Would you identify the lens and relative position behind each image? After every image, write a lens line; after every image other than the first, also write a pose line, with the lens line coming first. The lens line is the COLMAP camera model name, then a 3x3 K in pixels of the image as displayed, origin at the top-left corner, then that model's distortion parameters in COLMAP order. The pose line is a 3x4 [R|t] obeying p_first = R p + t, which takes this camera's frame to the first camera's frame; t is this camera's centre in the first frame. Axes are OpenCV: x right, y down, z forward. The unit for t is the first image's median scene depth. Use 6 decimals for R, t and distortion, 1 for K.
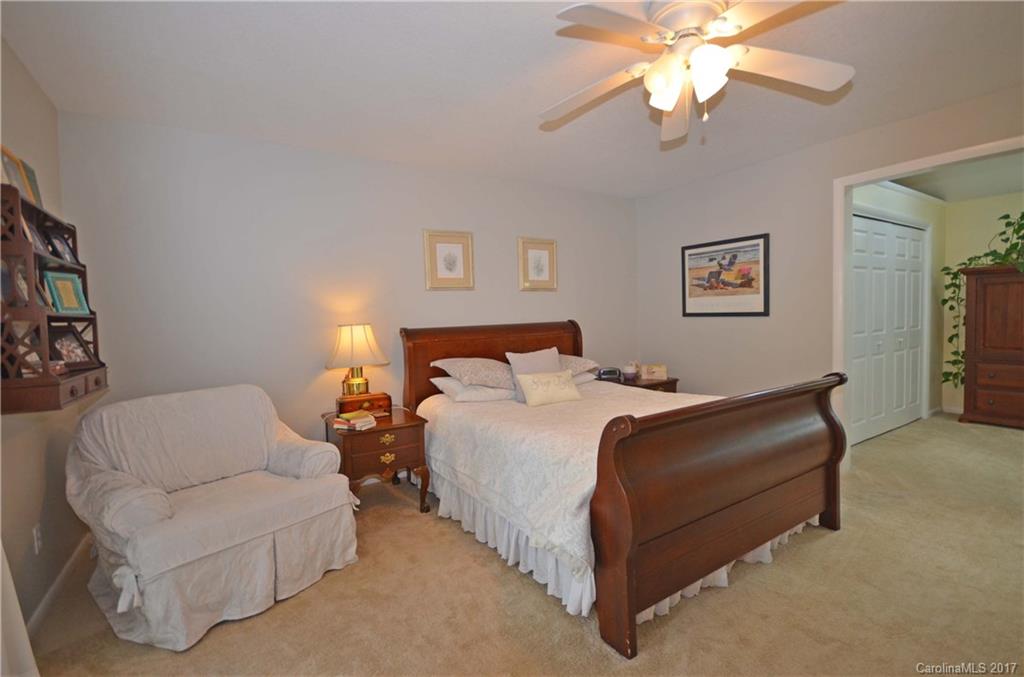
lens RADIAL K [[452.8, 0, 512.0], [0, 452.8, 338.5], [0, 0, 1]] dist [-0.000152, -0.000117]
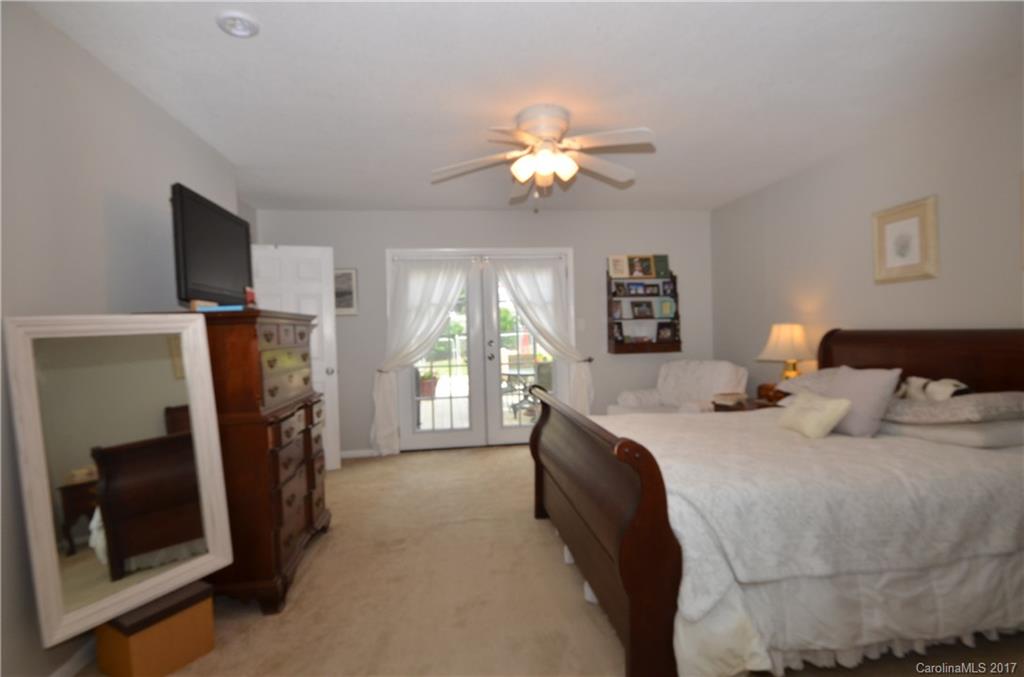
lens RADIAL K [[529.0, 0, 512.0], [0, 529.0, 338.5], [0, 0, 1]] dist [0.000104, 0.000001]
pose [[-0.418018, 0.065381, -0.906083, 1.021549], [0.000209, 0.997414, 0.071875, -0.080356], [0.908439, 0.029856, -0.416951, 0.826941]]
